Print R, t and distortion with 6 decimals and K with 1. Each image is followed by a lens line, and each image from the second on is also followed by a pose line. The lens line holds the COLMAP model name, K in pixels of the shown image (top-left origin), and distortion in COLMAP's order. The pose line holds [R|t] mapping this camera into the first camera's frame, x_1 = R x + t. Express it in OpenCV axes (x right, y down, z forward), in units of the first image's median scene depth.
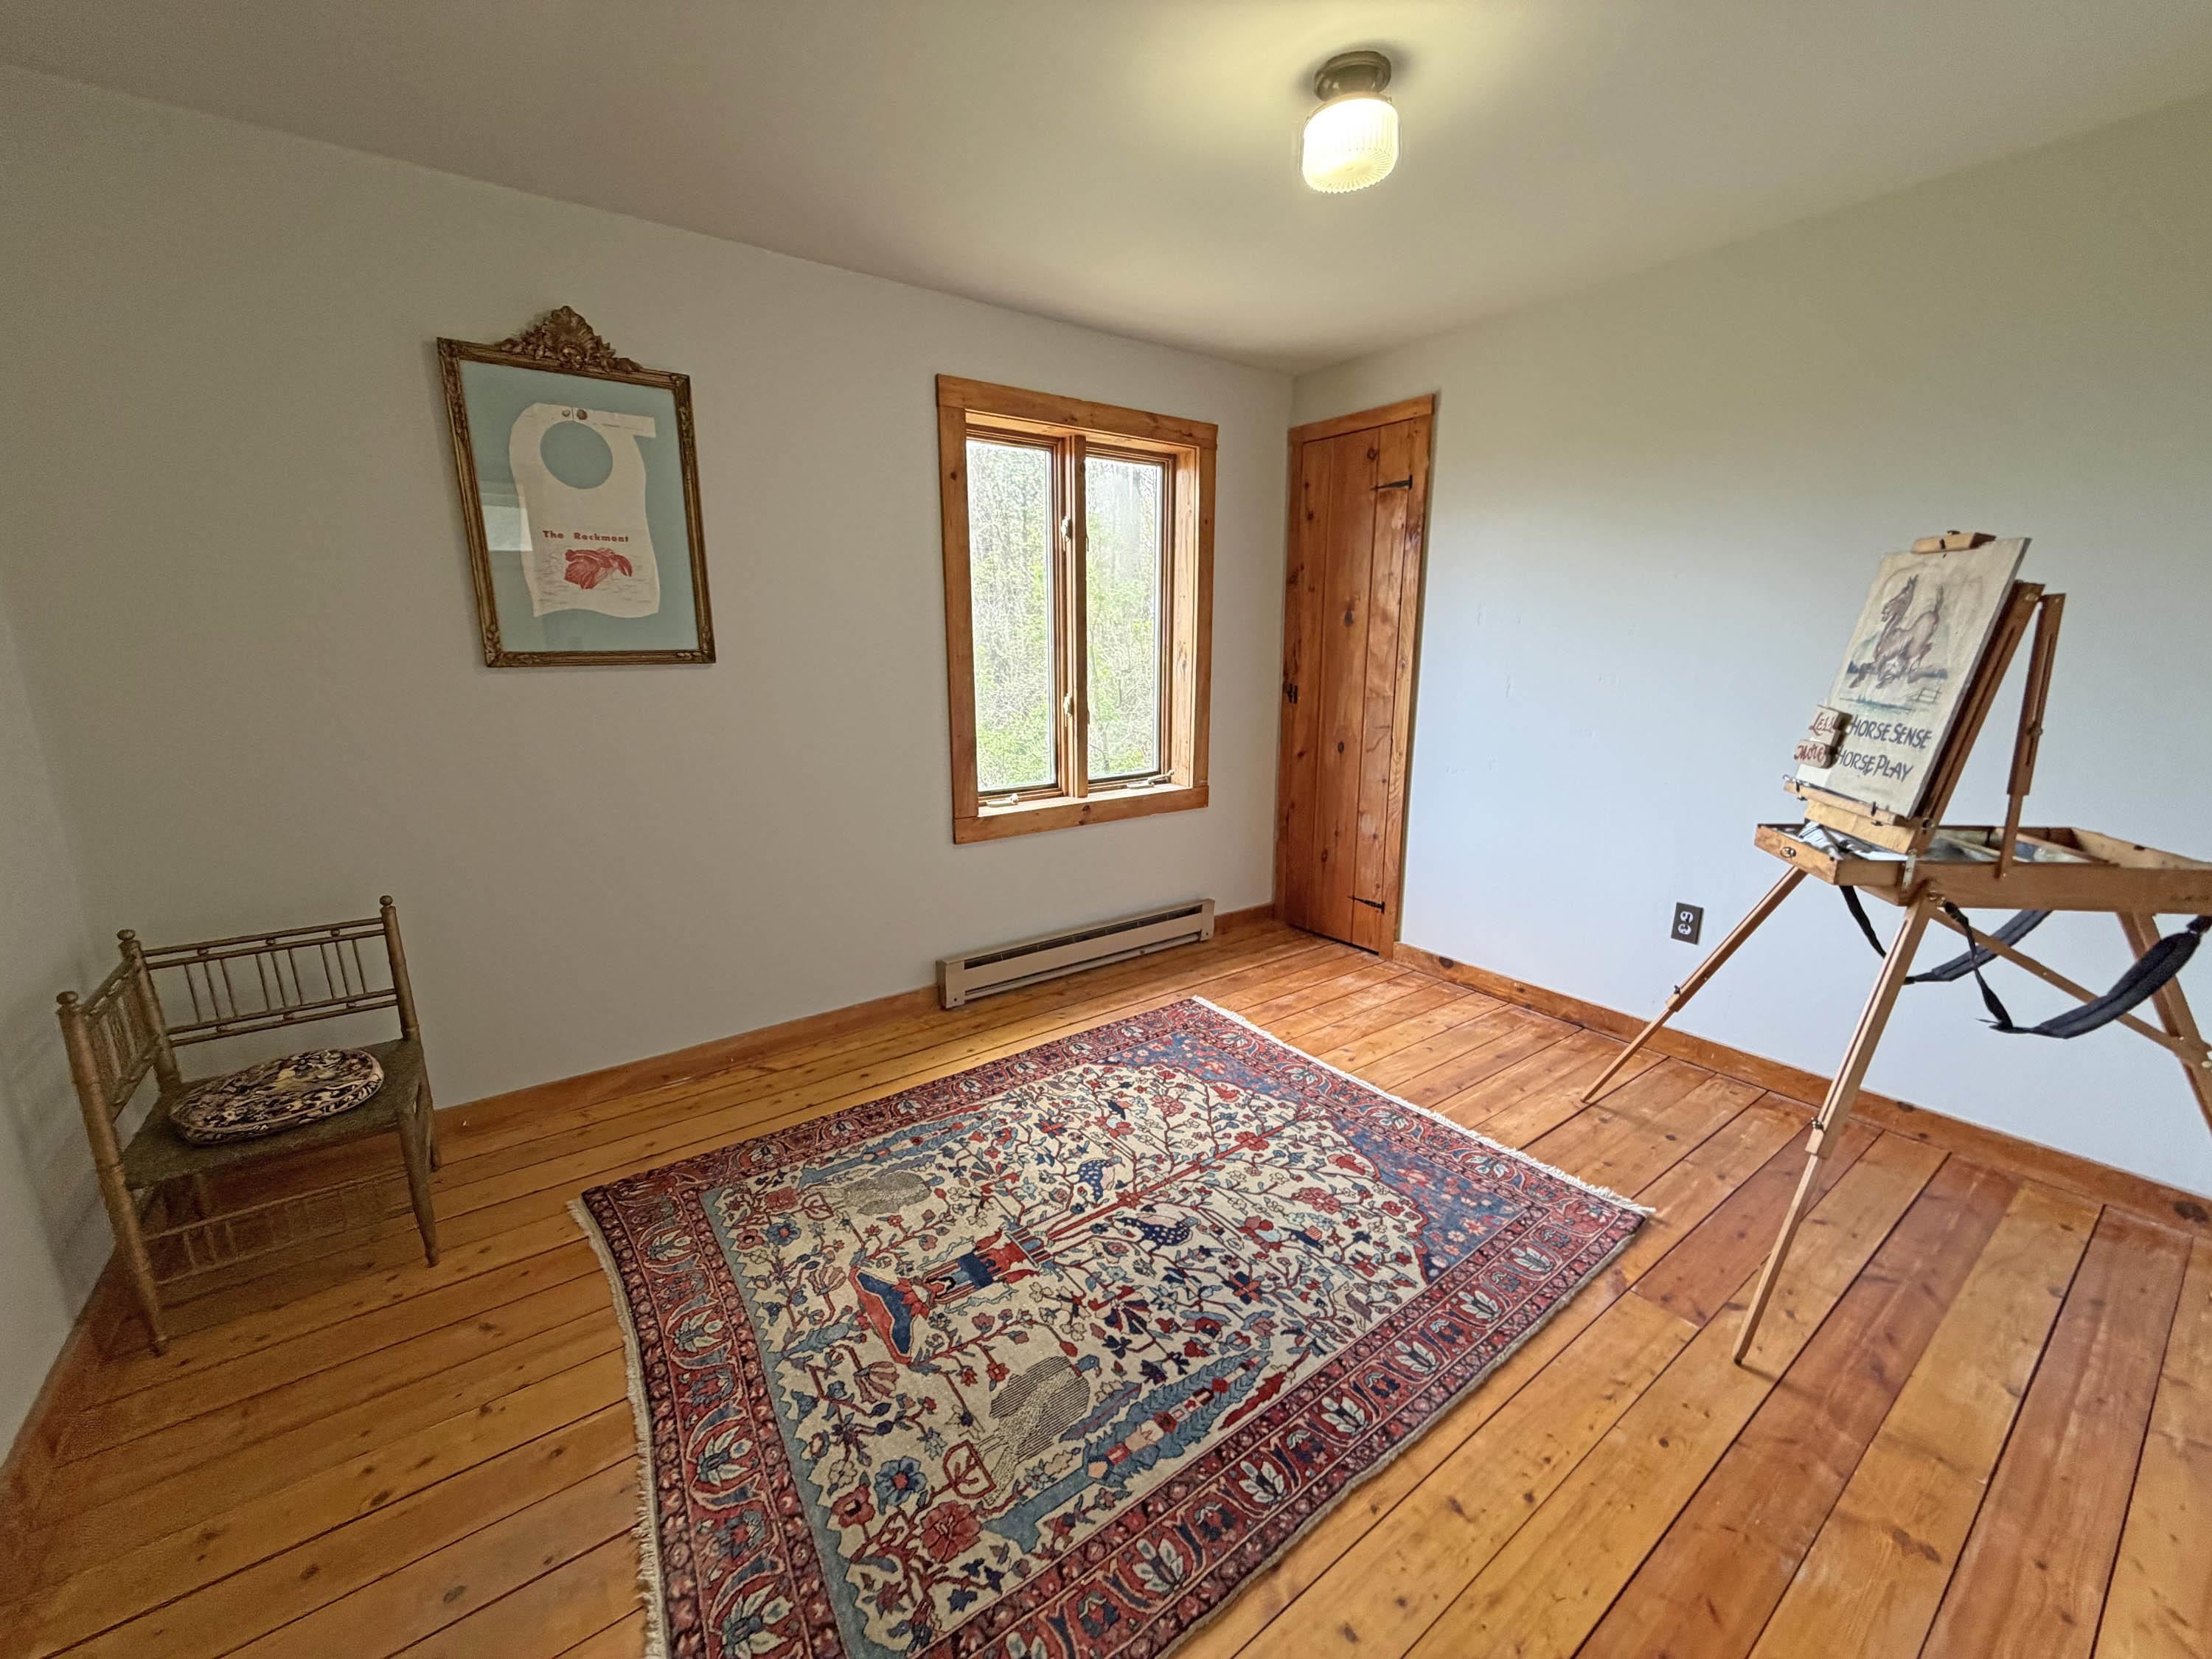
lens RADIAL K [[882.2, 0, 1099.1], [0, 882.2, 828.6], [0, 0, 1]] dist [0.000403, 0.000207]
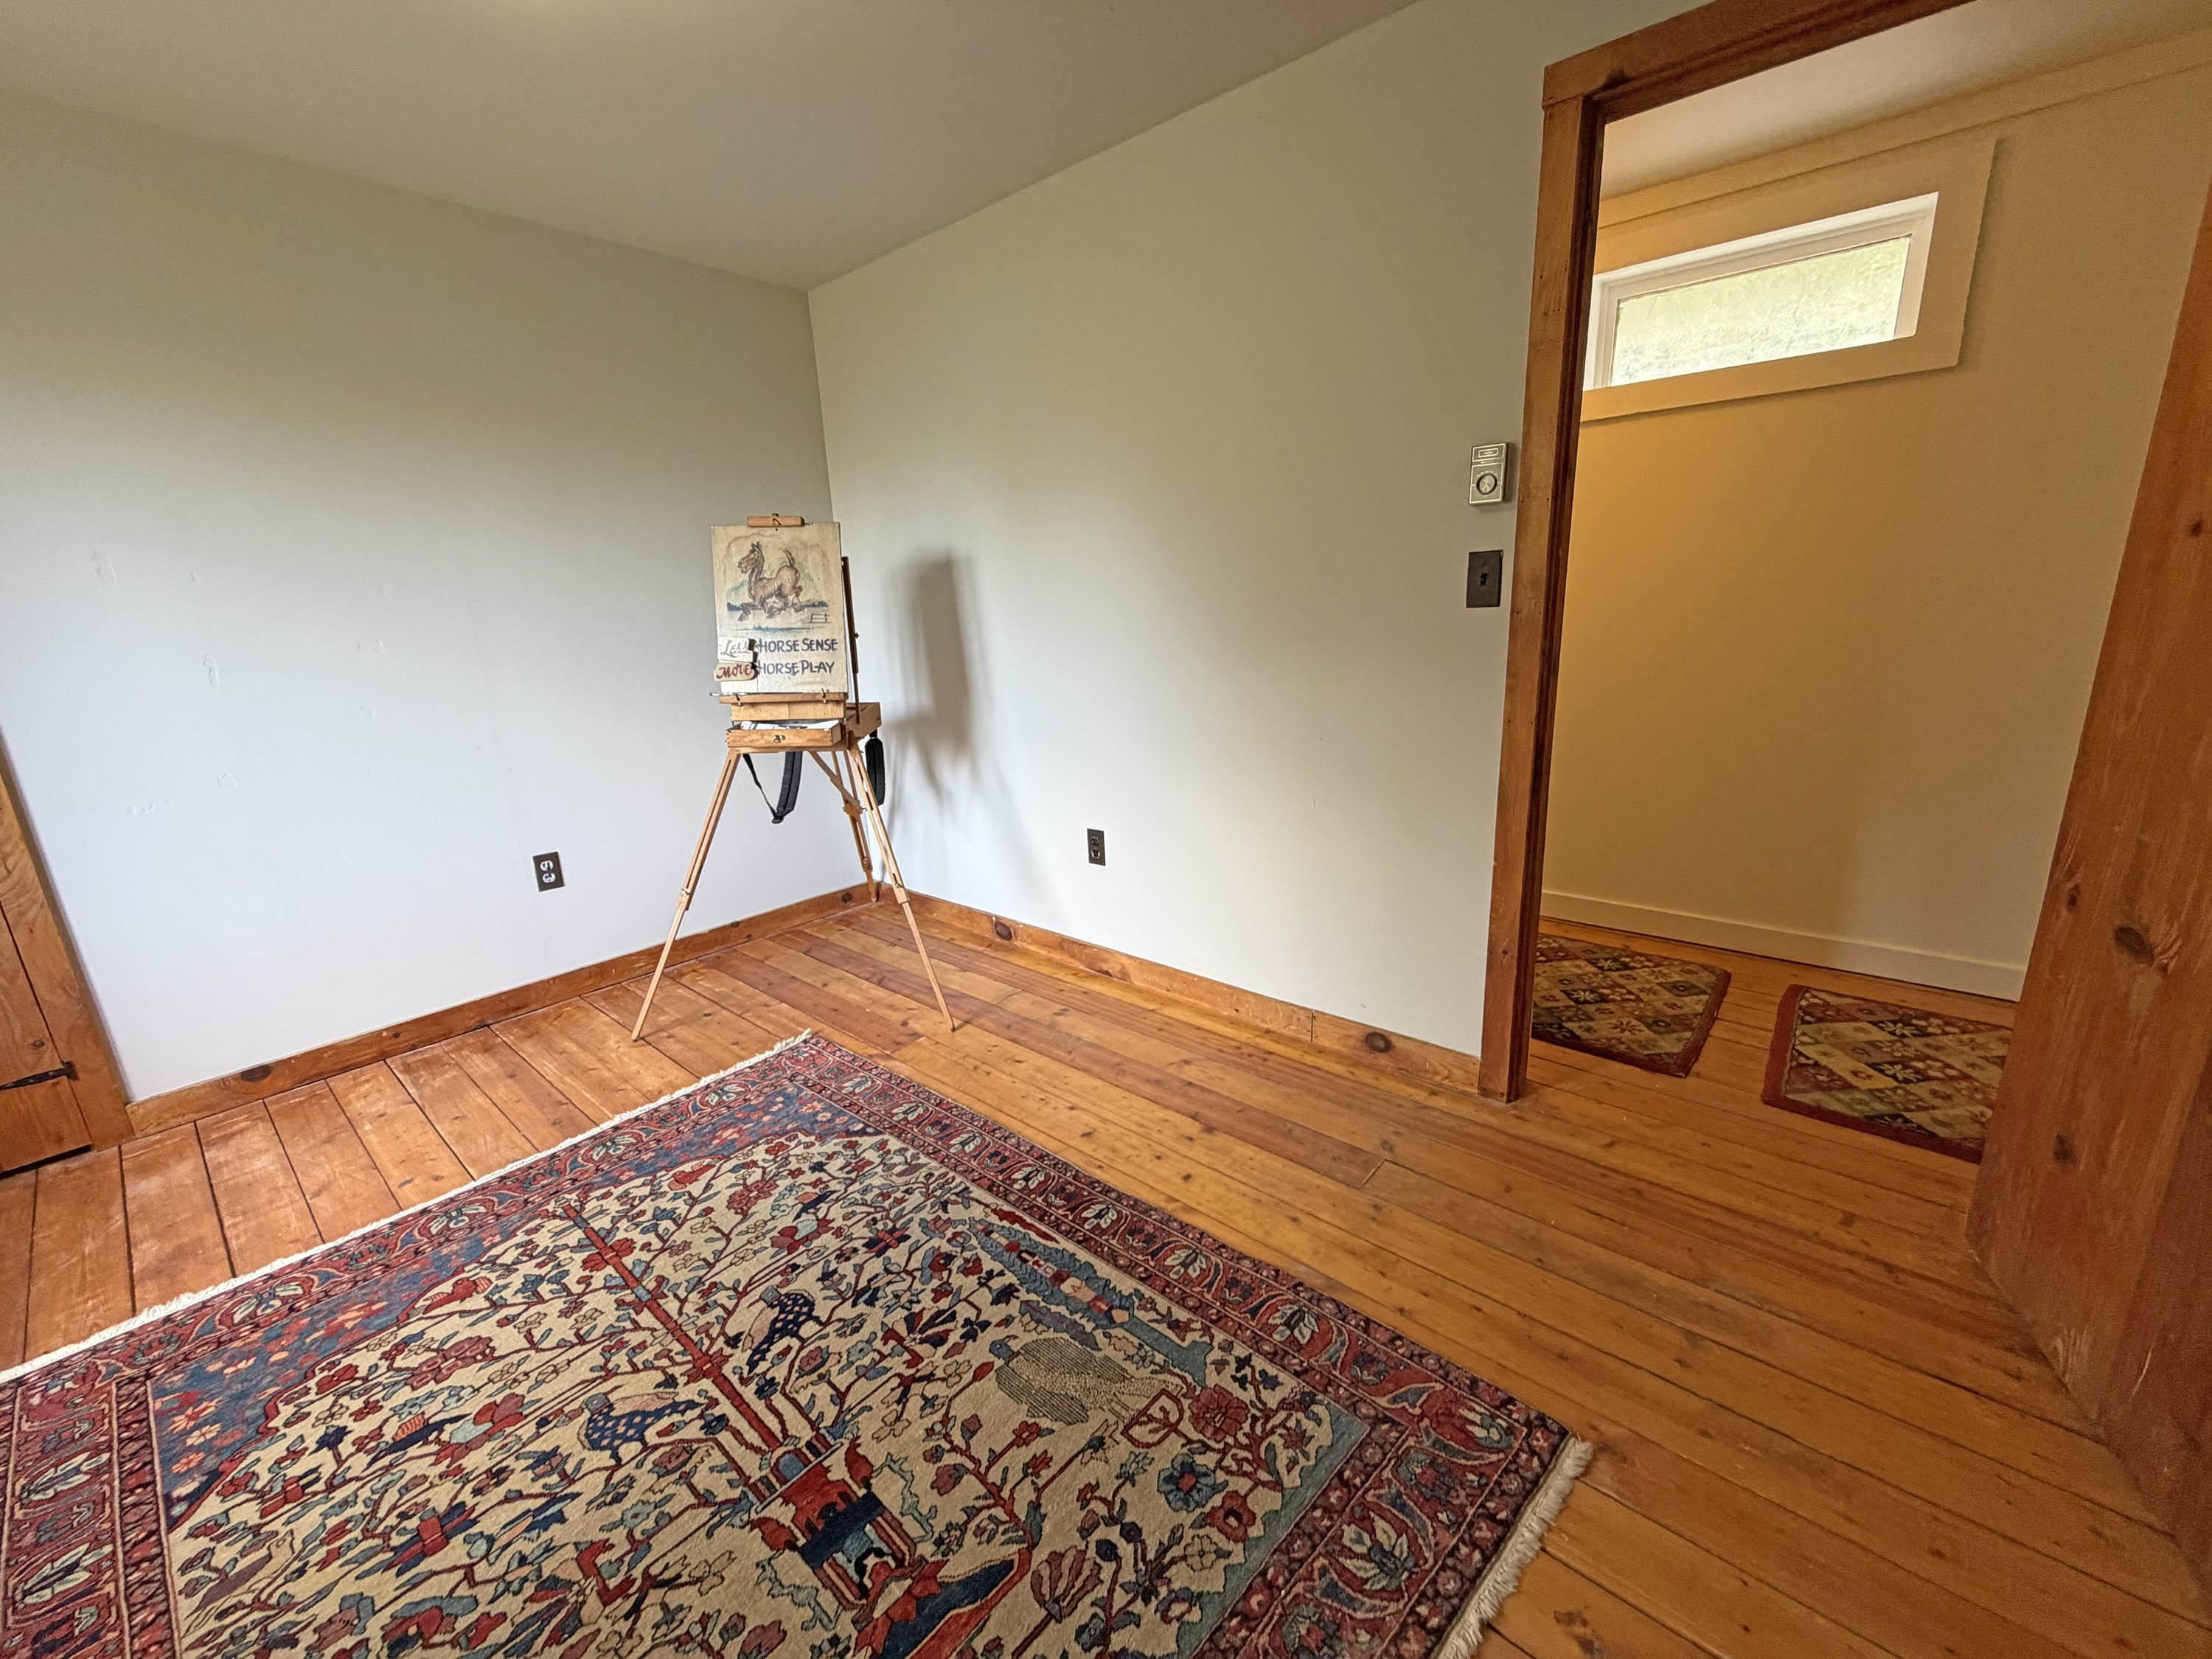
lens RADIAL K [[882.2, 0, 1099.1], [0, 882.2, 828.6], [0, 0, 1]] dist [0.000403, 0.000207]
pose [[-0.224875, -0.226266, 0.947753, -0.706926], [0.247999, 0.927343, 0.280236, -0.109421], [-0.942299, 0.298060, -0.152423, 0.807281]]
